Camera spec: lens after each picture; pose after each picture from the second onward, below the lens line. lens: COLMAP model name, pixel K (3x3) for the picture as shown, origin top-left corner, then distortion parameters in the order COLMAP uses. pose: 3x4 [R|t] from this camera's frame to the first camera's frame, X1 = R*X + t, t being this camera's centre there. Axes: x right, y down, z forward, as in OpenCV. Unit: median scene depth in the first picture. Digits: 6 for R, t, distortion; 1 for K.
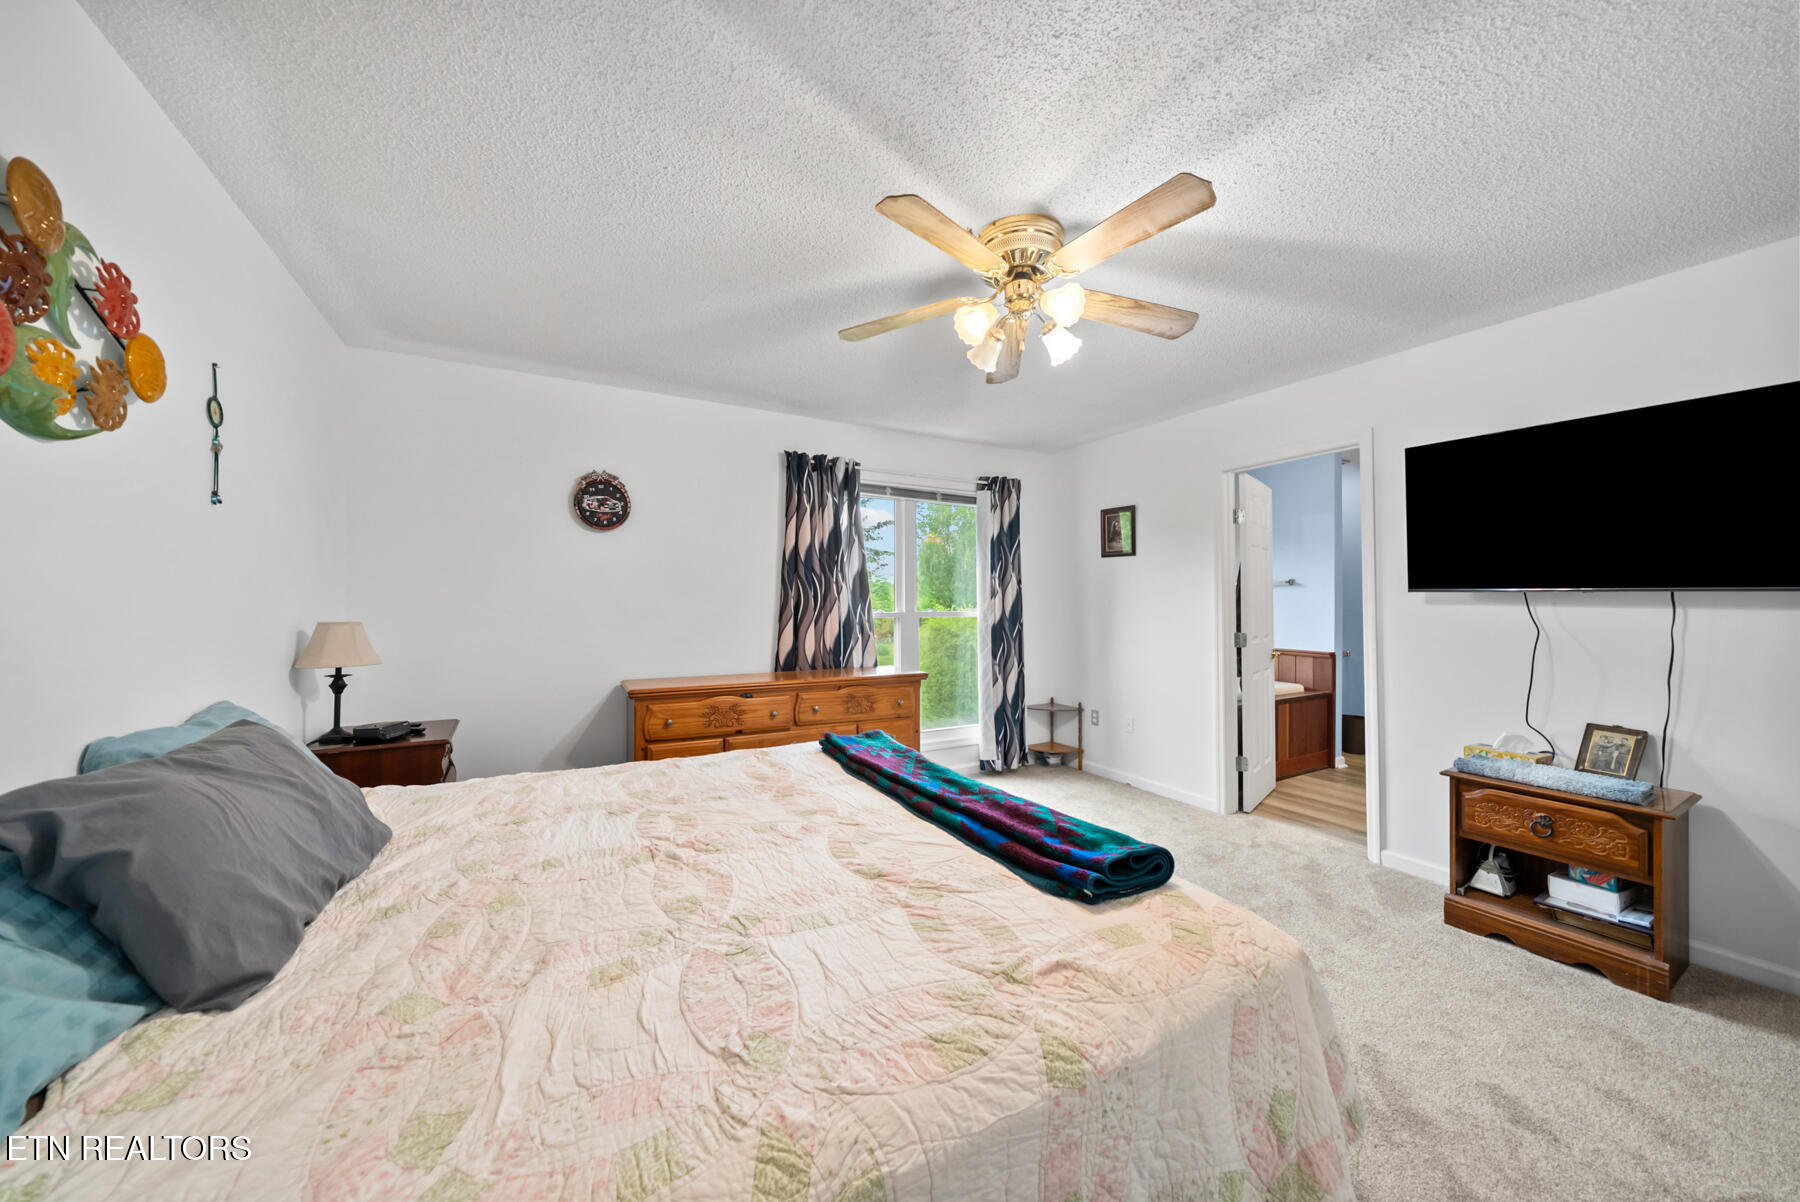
lens RADIAL K [[619.0, 0, 907.2], [0, 619.0, 606.1], [0, 0, 1]] dist [-0.004887, -0.000288]
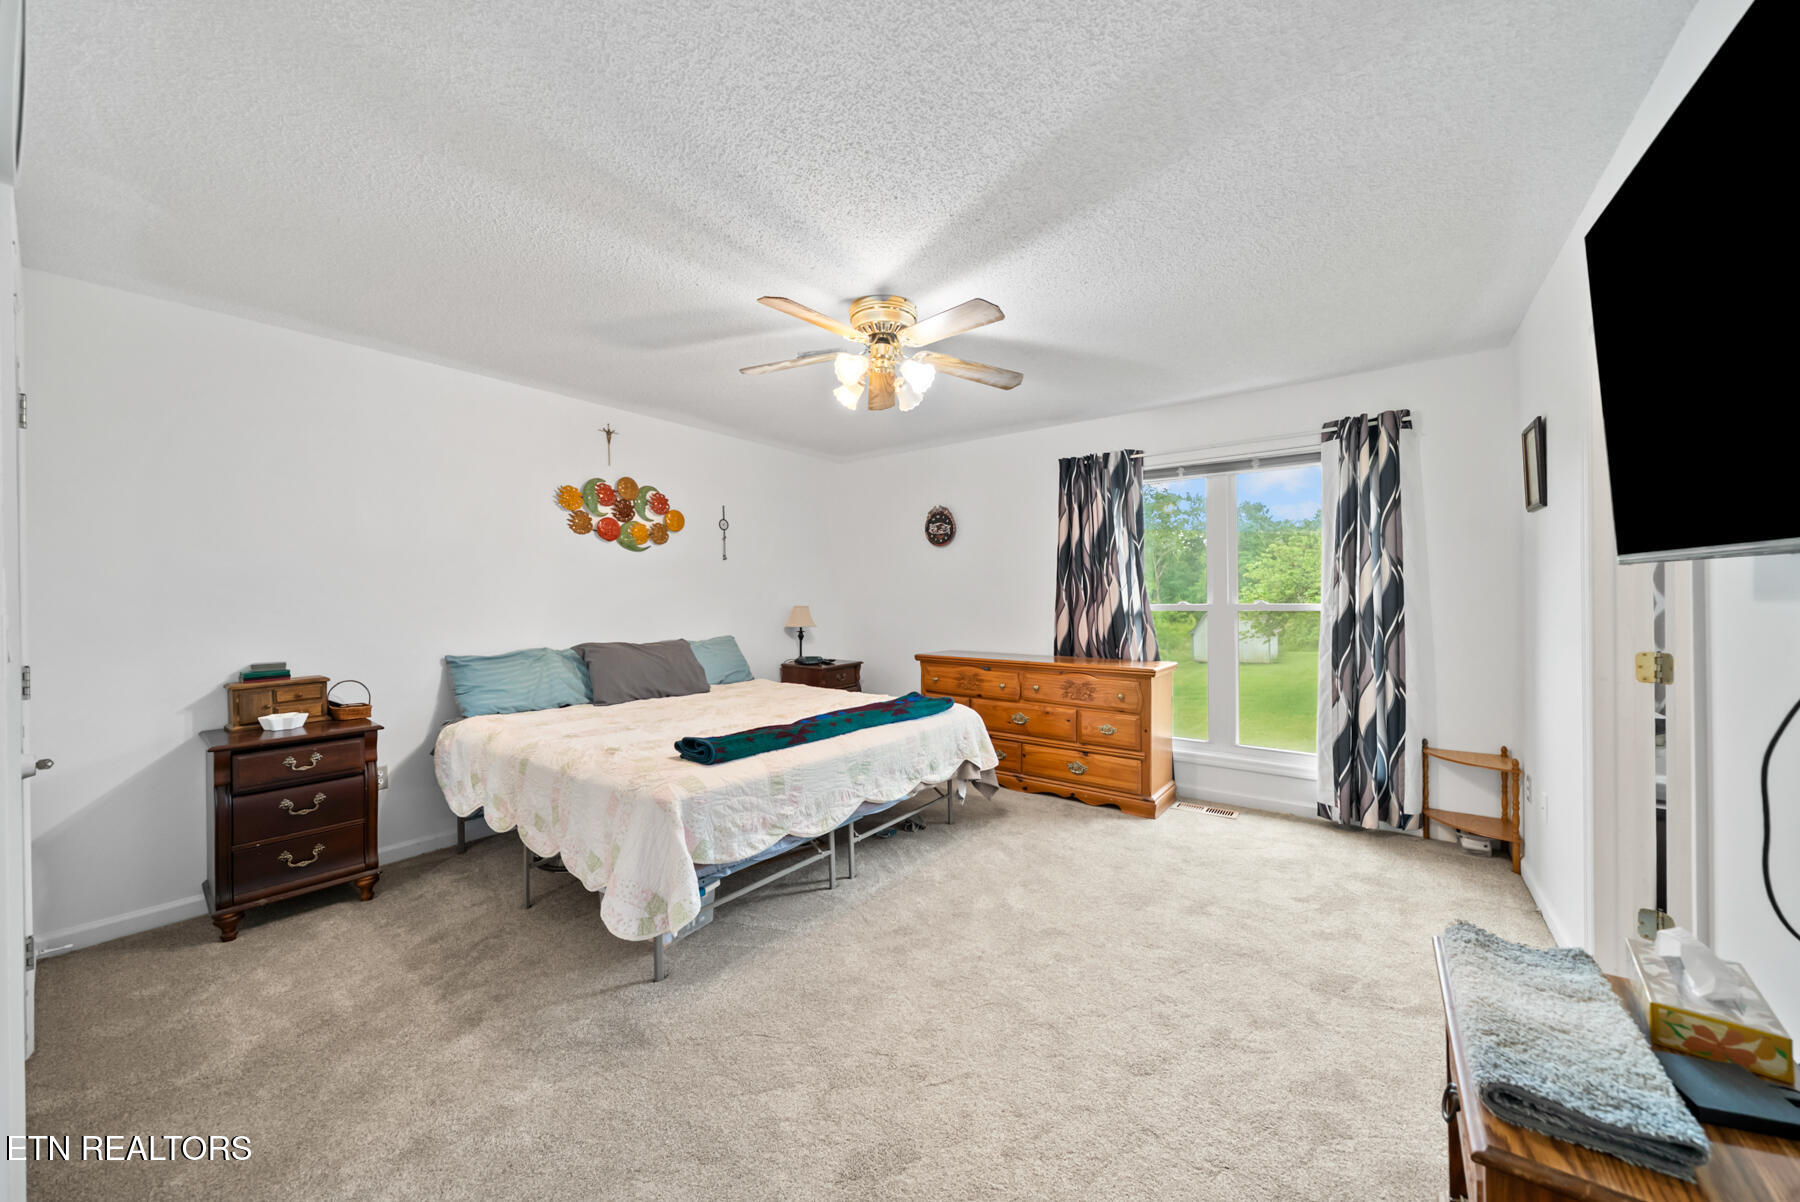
lens RADIAL K [[619.0, 0, 906.0], [0, 619.0, 596.3], [0, 0, 1]] dist [-0.004887, -0.000288]
pose [[0.411412, -0.002019, -0.911447, 0.694483], [0.005973, 0.999982, 0.000481, -0.004041], [0.911430, -0.005642, 0.411416, 0.273535]]
